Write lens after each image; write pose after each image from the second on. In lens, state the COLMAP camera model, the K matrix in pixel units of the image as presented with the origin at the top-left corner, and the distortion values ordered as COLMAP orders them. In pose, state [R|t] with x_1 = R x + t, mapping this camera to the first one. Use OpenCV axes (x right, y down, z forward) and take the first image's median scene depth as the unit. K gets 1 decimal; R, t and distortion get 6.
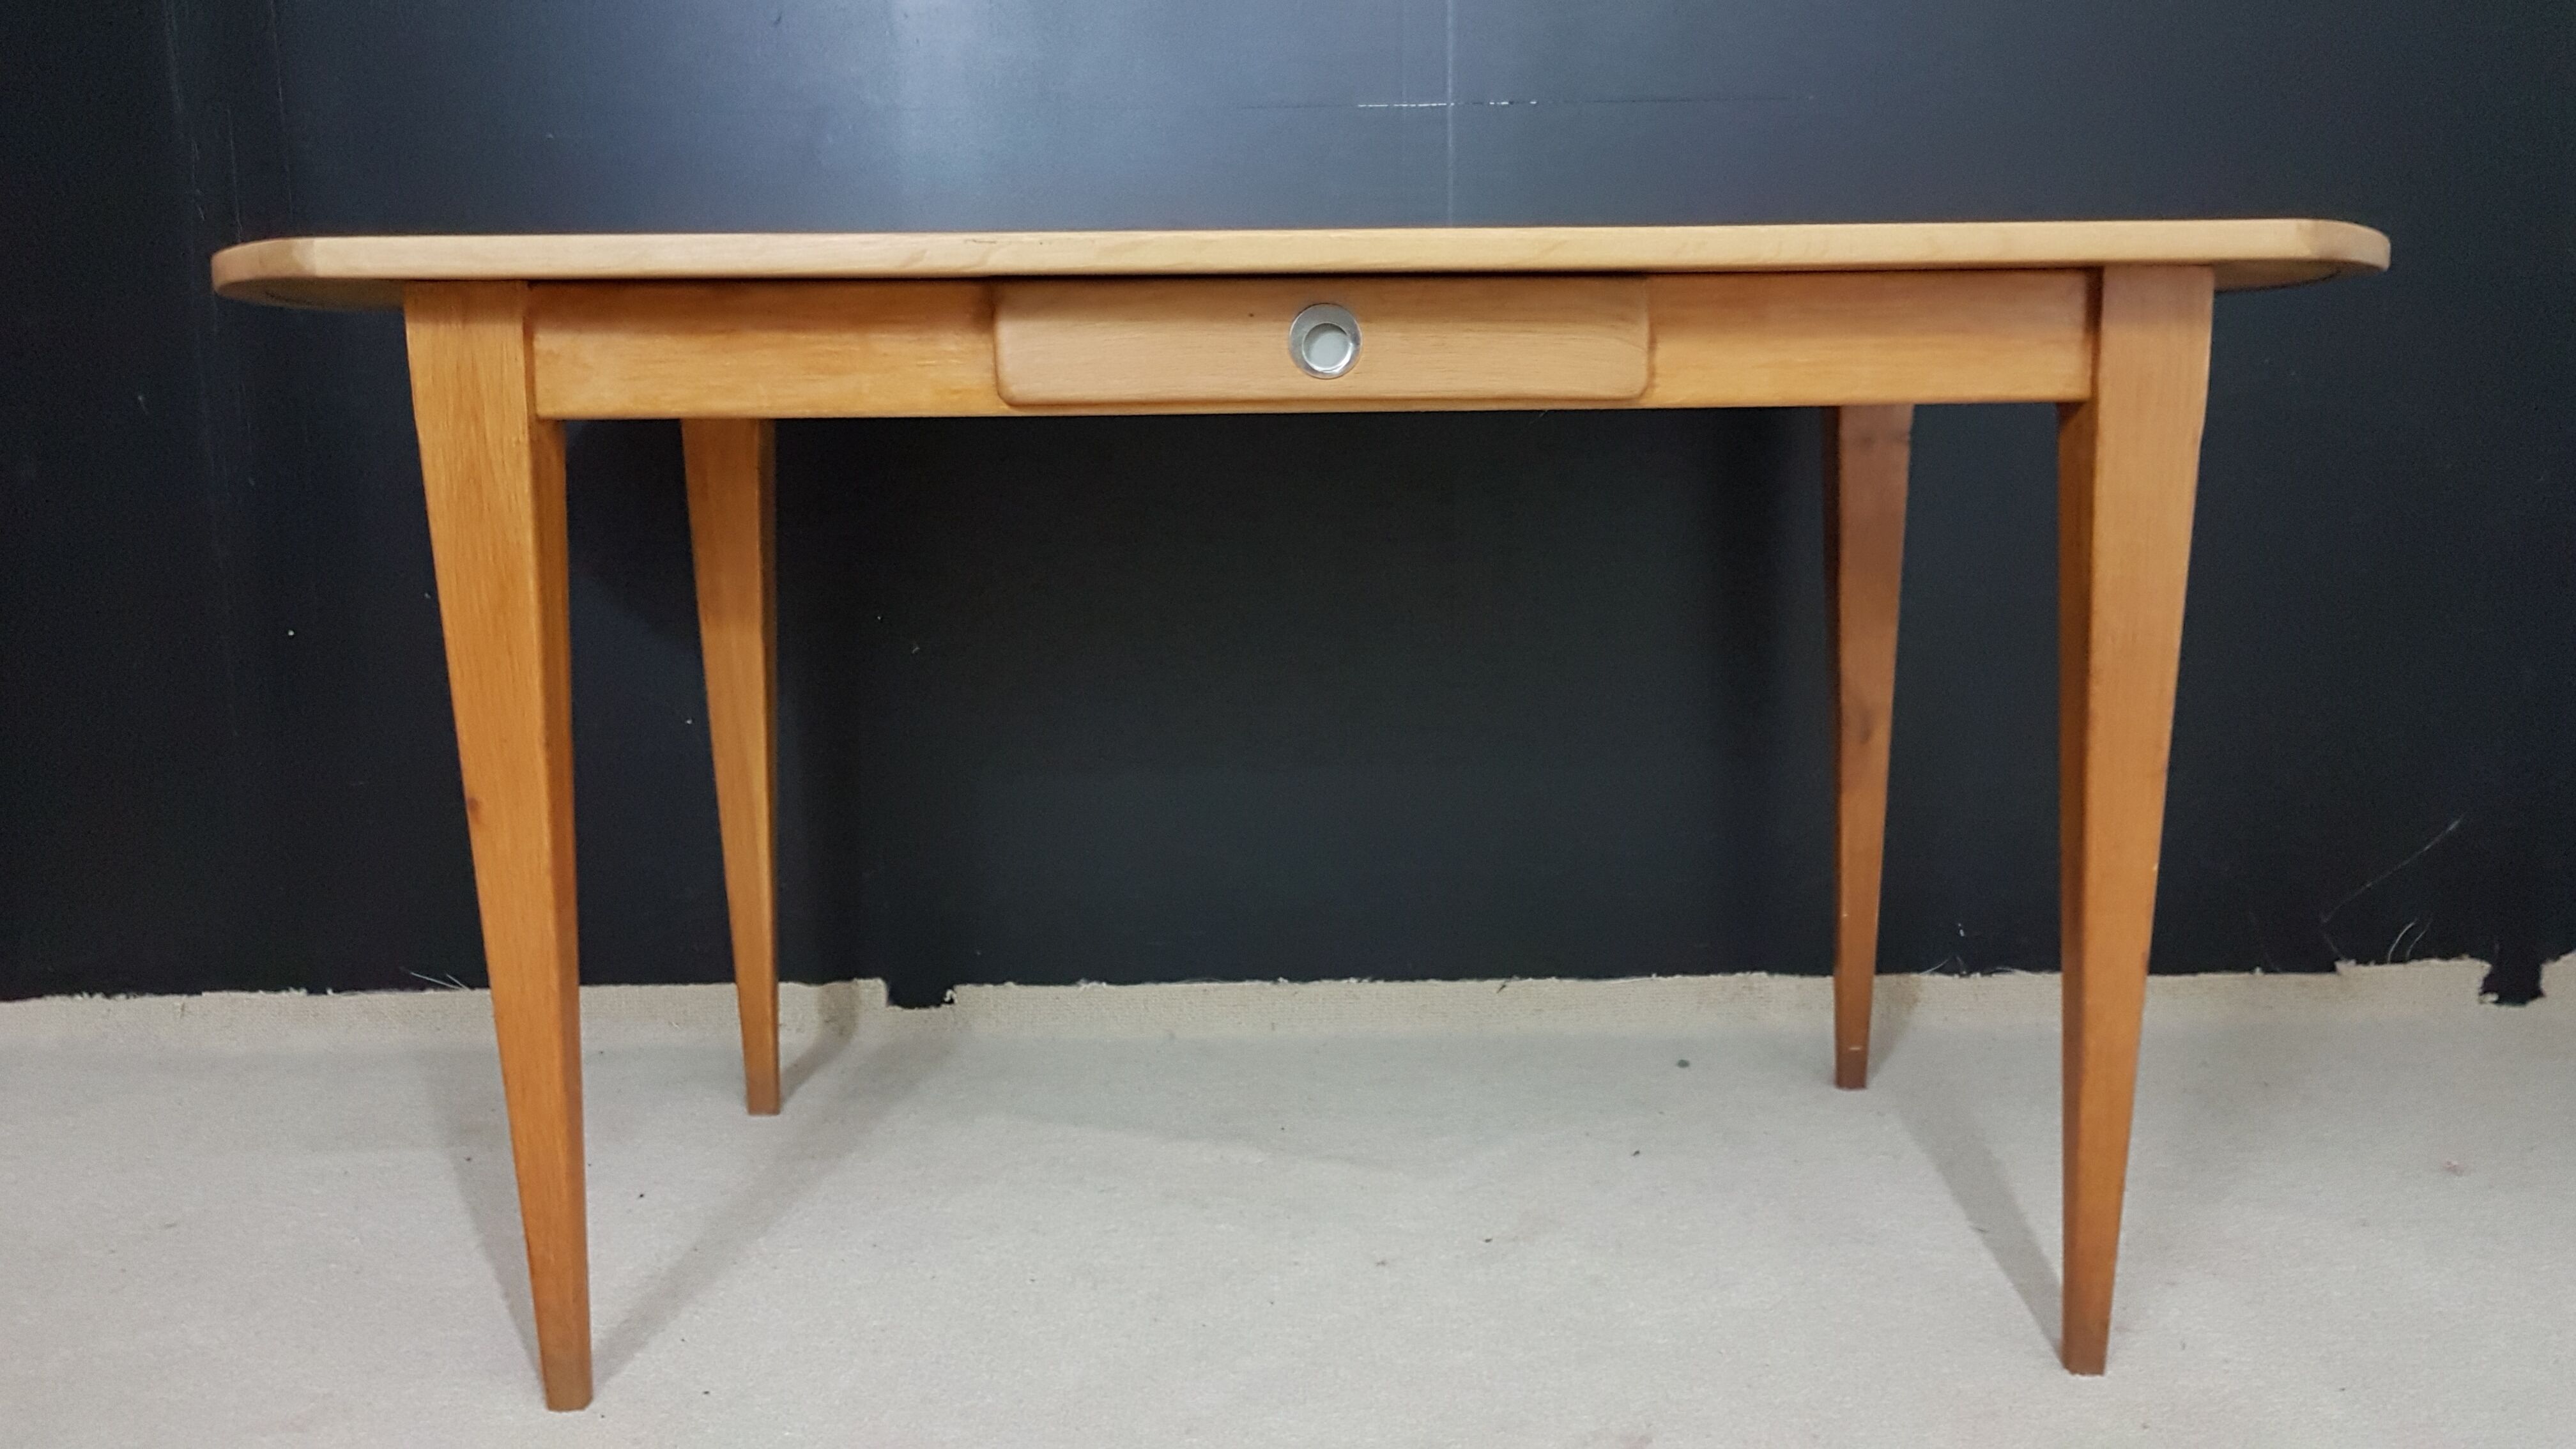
lens RADIAL K [[1990.8, 0, 1374.9], [0, 1990.8, 727.3], [0, 0, 1]] dist [-0.012945, -0.005640]
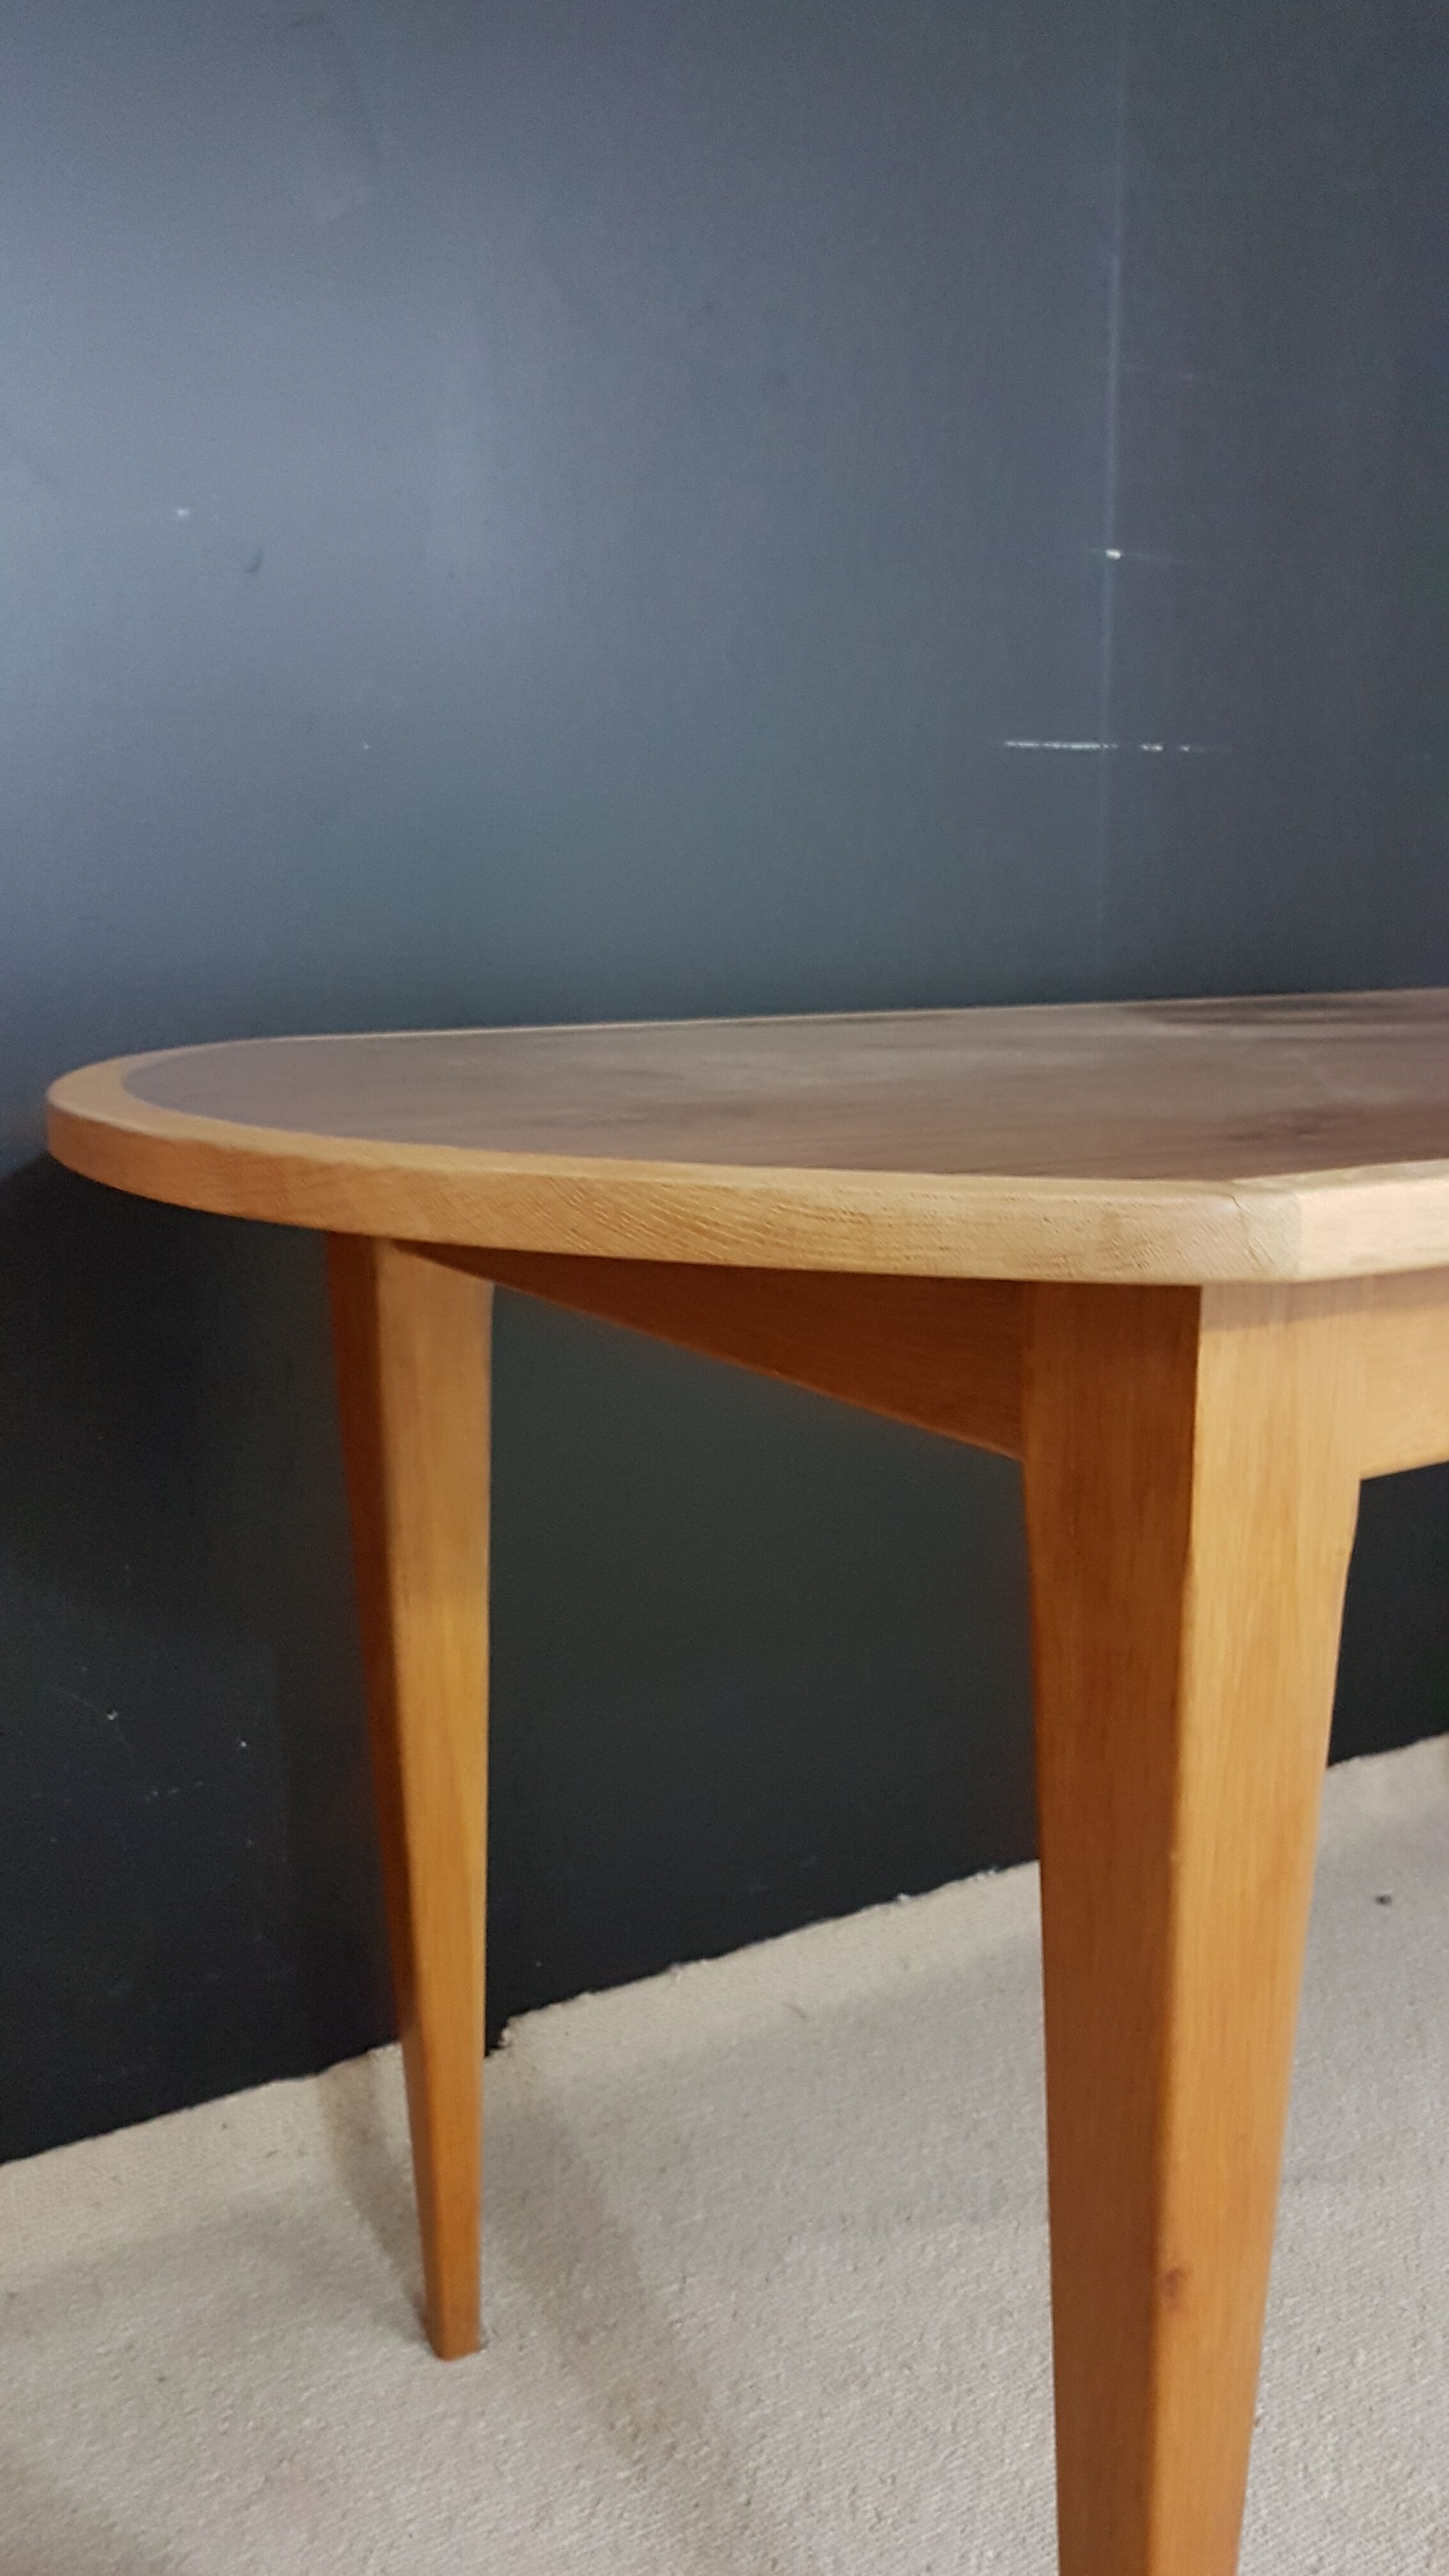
lens RADIAL K [[1990.8, 0, 724.5], [0, 1990.8, 1288.0], [0, 0, 1]] dist [-0.012945, -0.005640]
pose [[0.877962, -0.086859, 0.470785, -0.446684], [0.083022, 0.996127, 0.028957, -0.132854], [-0.471477, 0.013663, 0.881773, 0.367432]]
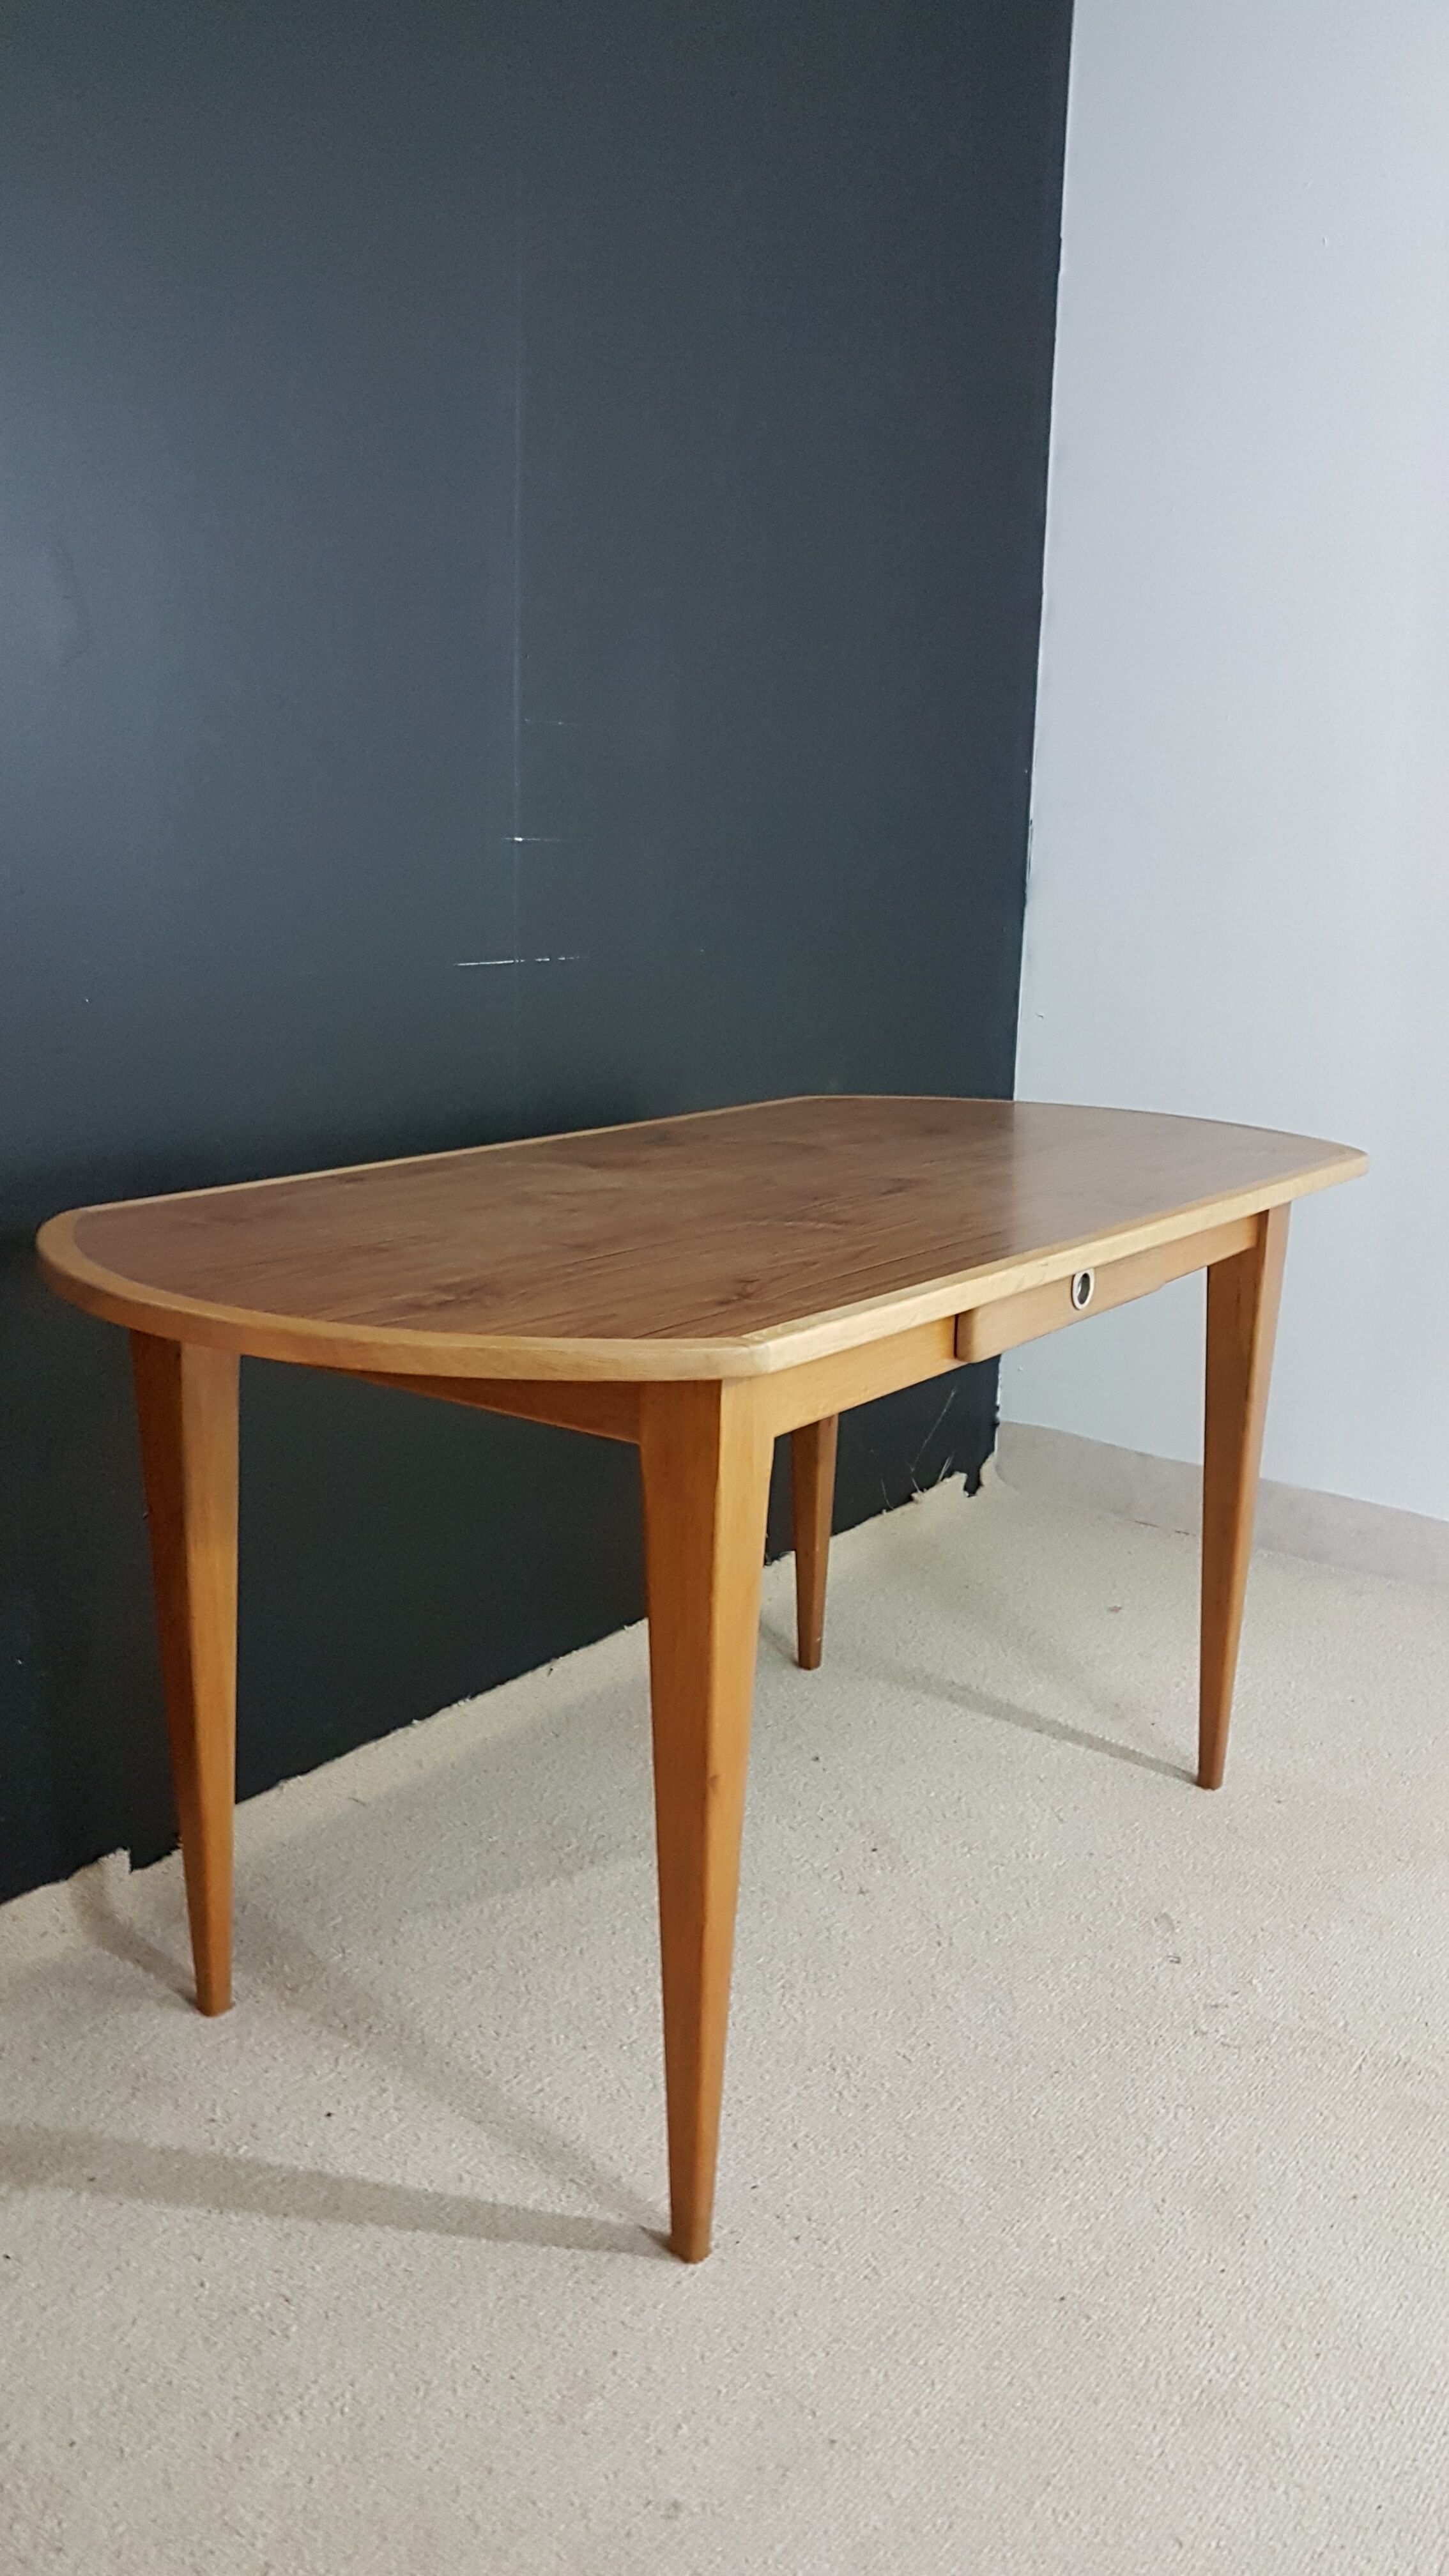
lens RADIAL K [[1990.8, 0, 724.5], [0, 1990.8, 1288.0], [0, 0, 1]] dist [-0.012945, -0.005640]
pose [[0.624391, -0.147273, 0.767103, -0.777422], [0.108574, 0.988895, 0.101479, -0.215734], [-0.773530, 0.019924, 0.633447, 0.143406]]
